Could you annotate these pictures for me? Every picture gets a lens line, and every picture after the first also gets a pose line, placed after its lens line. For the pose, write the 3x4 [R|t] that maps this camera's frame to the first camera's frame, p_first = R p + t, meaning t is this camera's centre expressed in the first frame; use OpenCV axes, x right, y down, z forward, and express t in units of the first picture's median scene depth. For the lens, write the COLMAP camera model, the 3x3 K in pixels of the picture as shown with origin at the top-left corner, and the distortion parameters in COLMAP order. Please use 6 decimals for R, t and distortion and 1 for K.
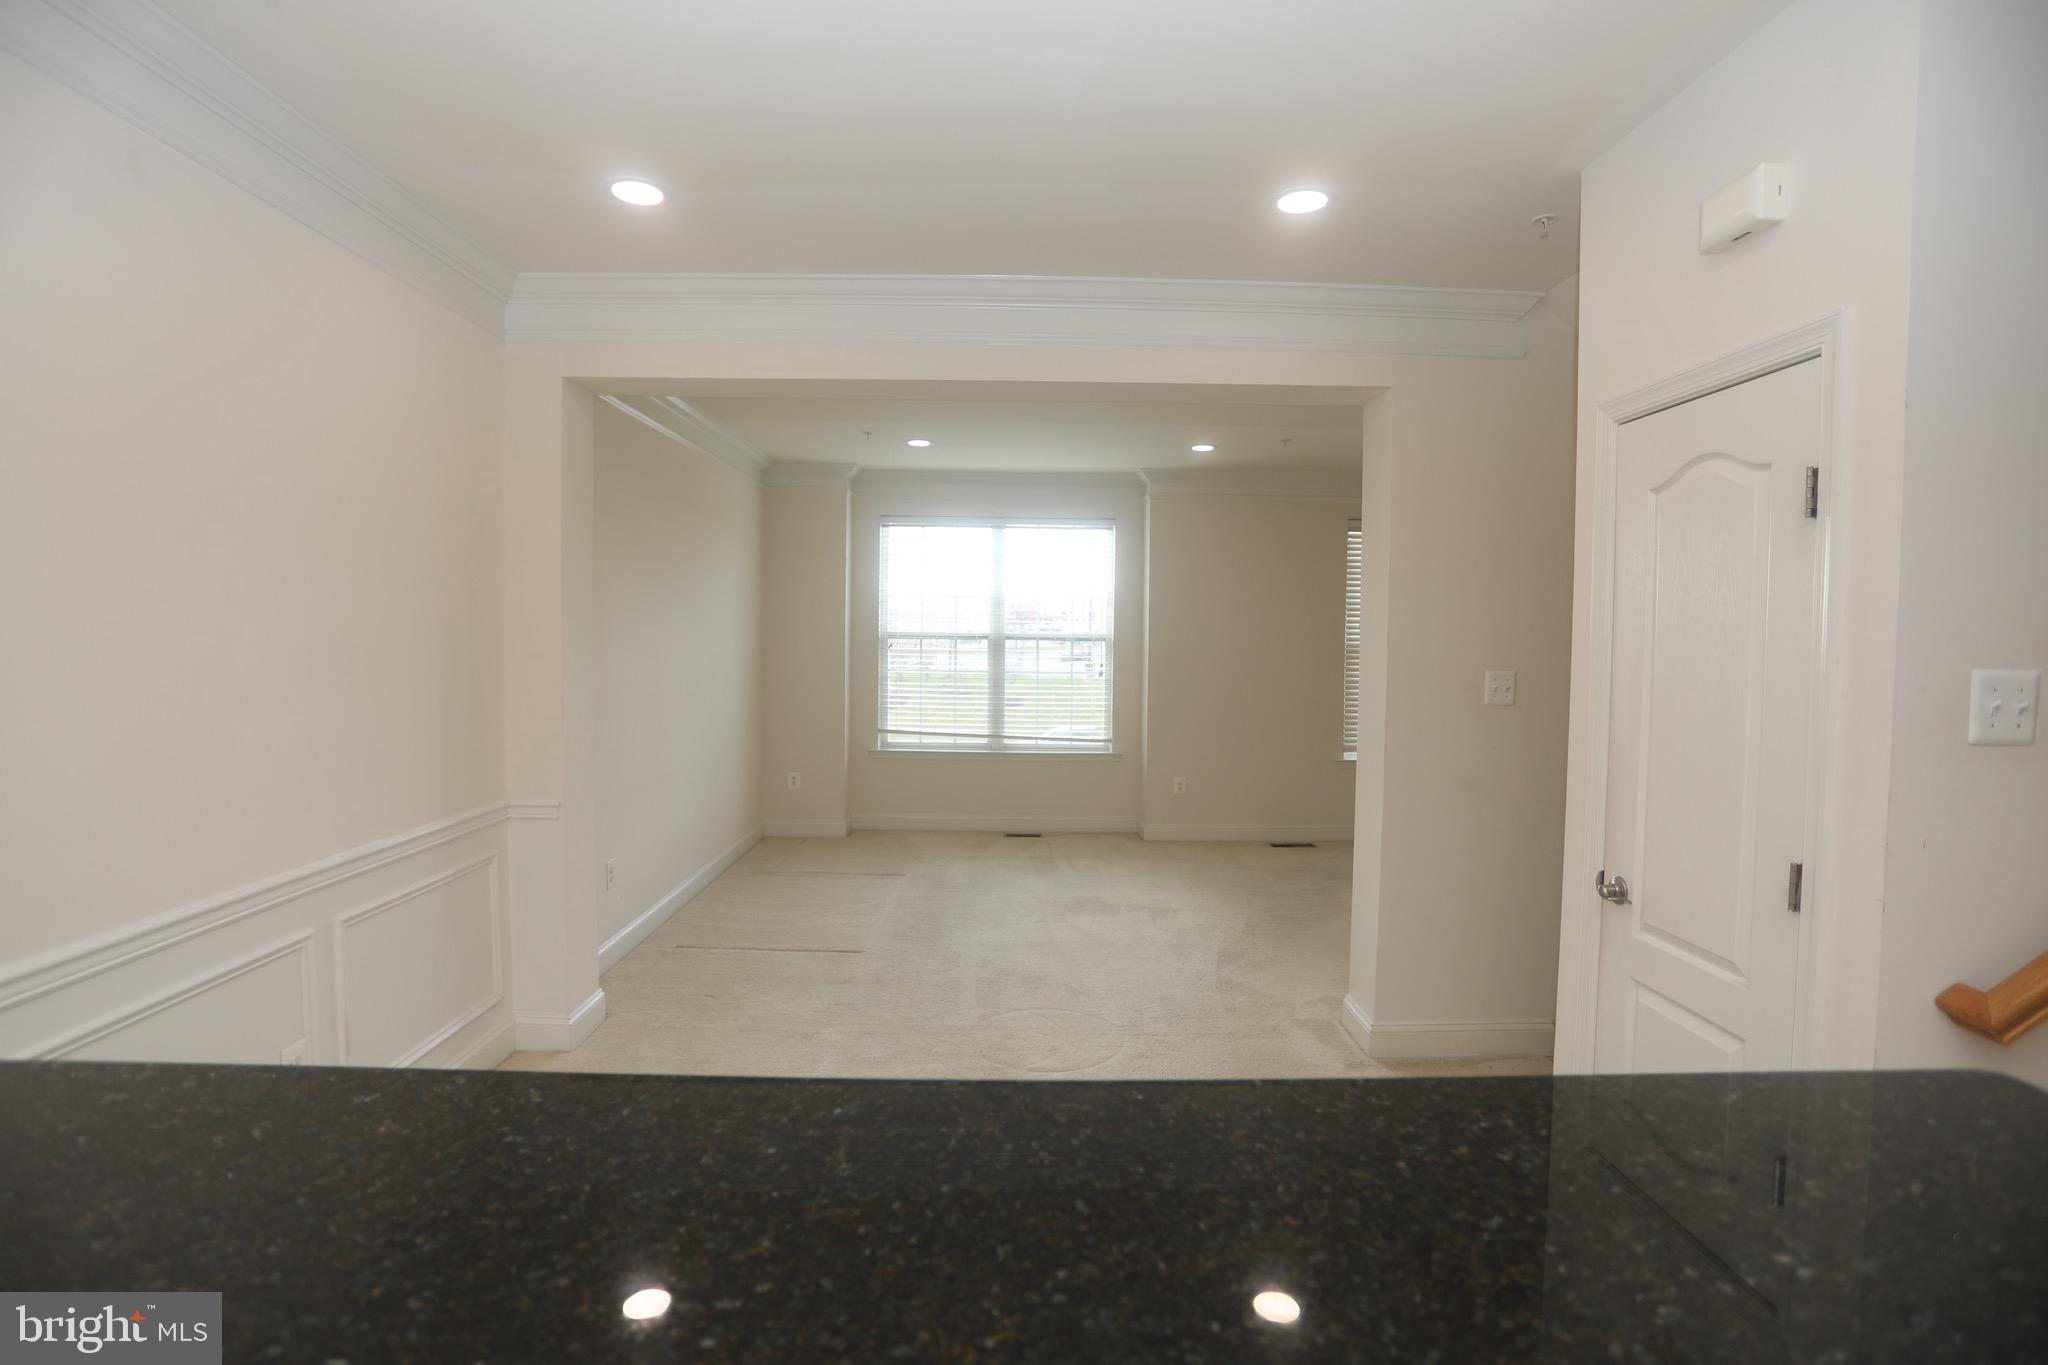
lens RADIAL K [[990.5, 0, 1016.6], [0, 990.5, 680.7], [0, 0, 1]] dist [-0.081463, 0.035551]
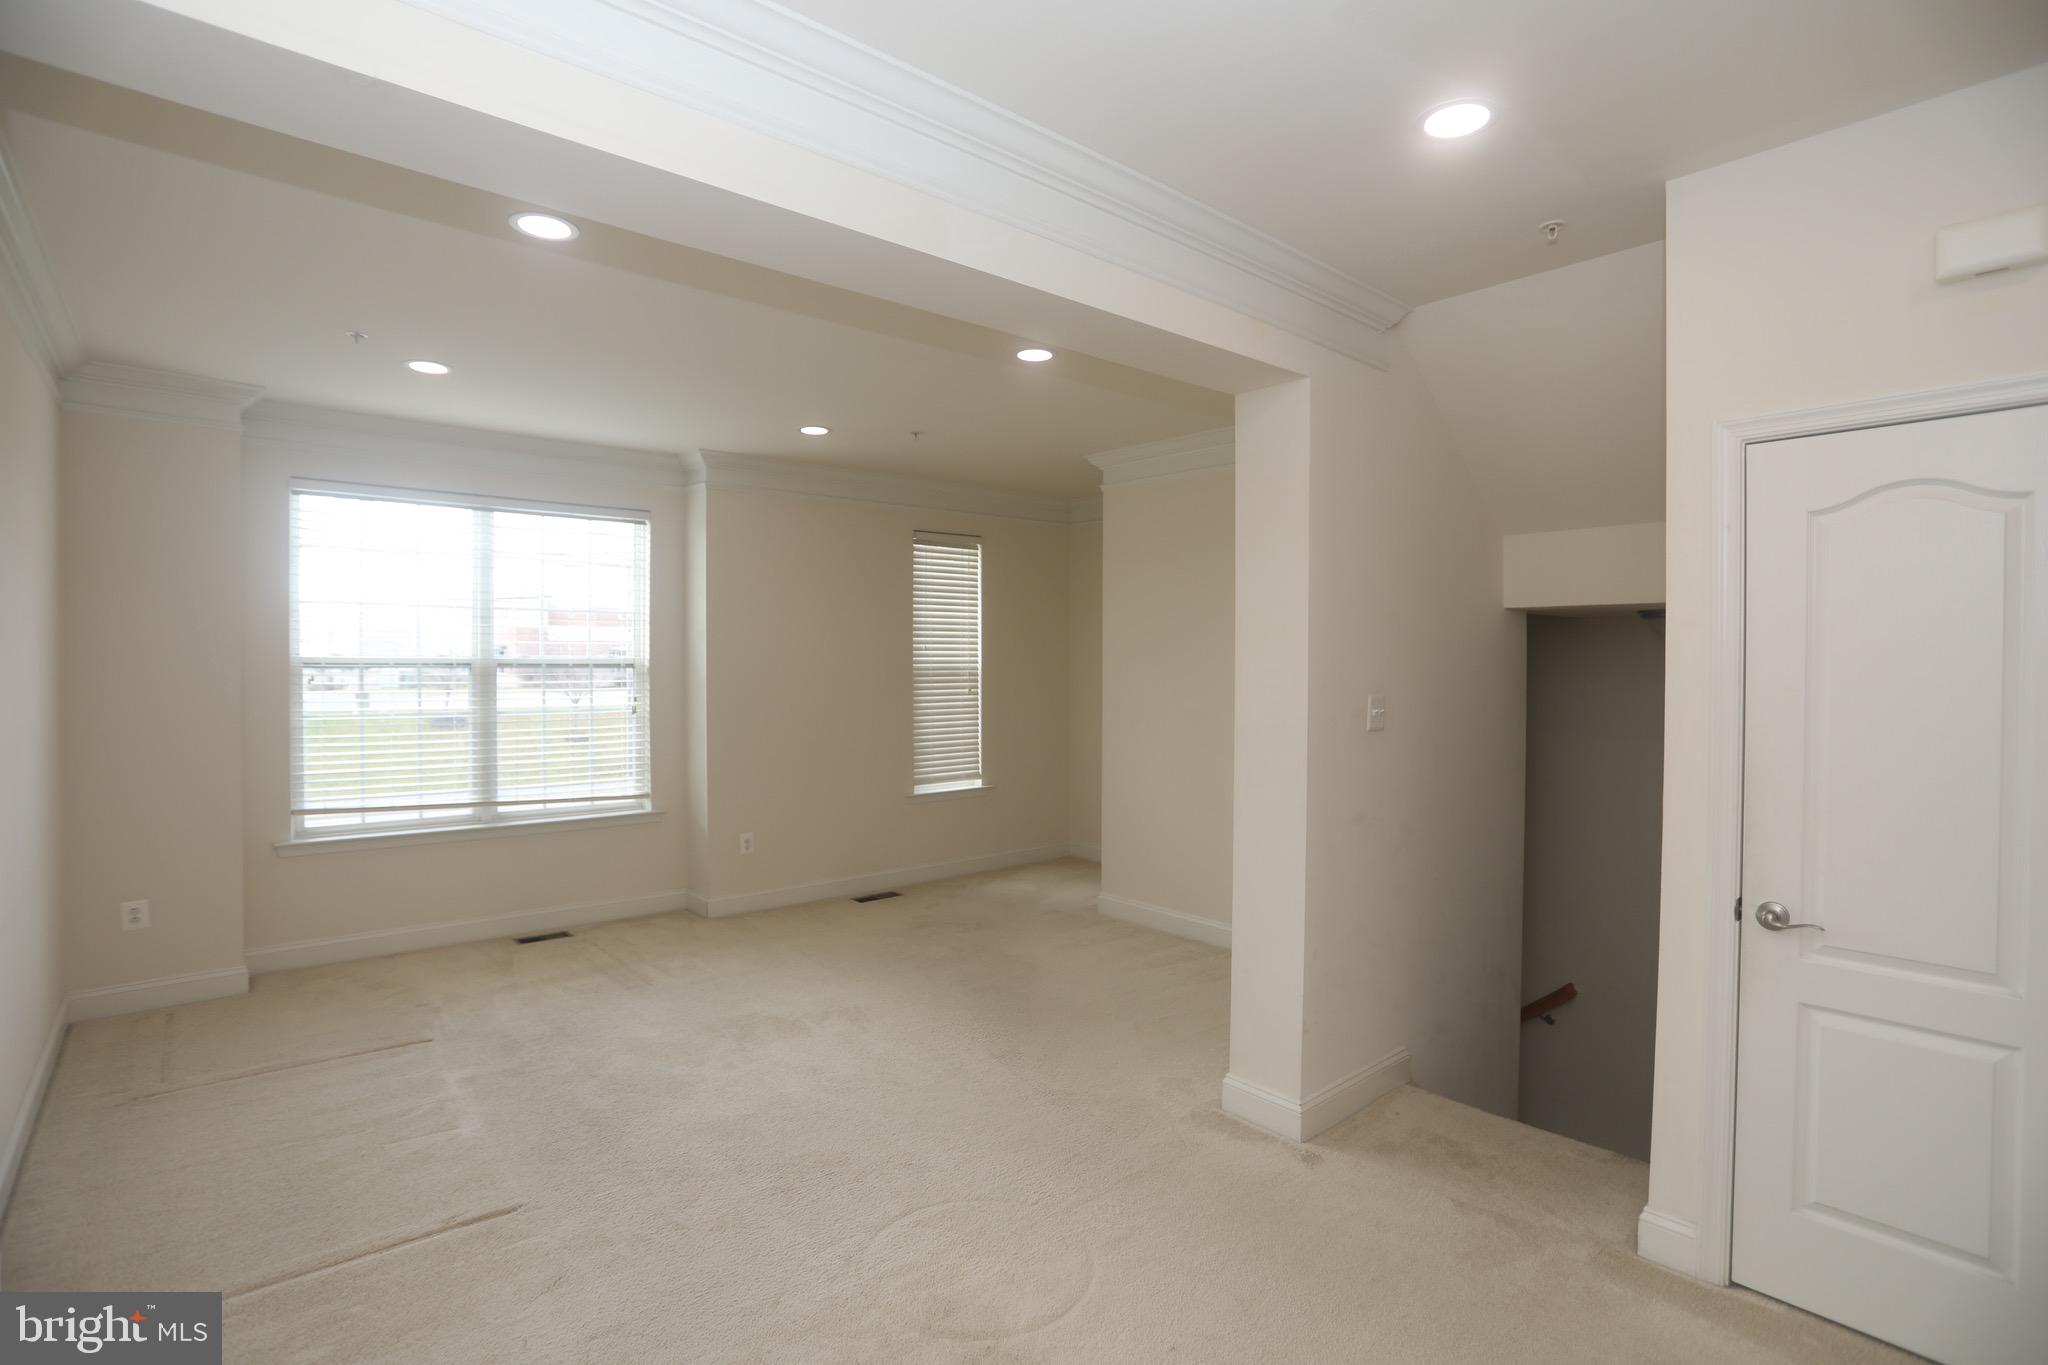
lens RADIAL K [[990.5, 0, 1016.6], [0, 990.5, 680.7], [0, 0, 1]] dist [-0.081463, 0.035551]
pose [[0.766557, -0.021464, 0.641817, -0.174551], [0.036946, 0.999260, -0.010708, -0.010598], [-0.641112, 0.031920, 0.766783, 0.225638]]
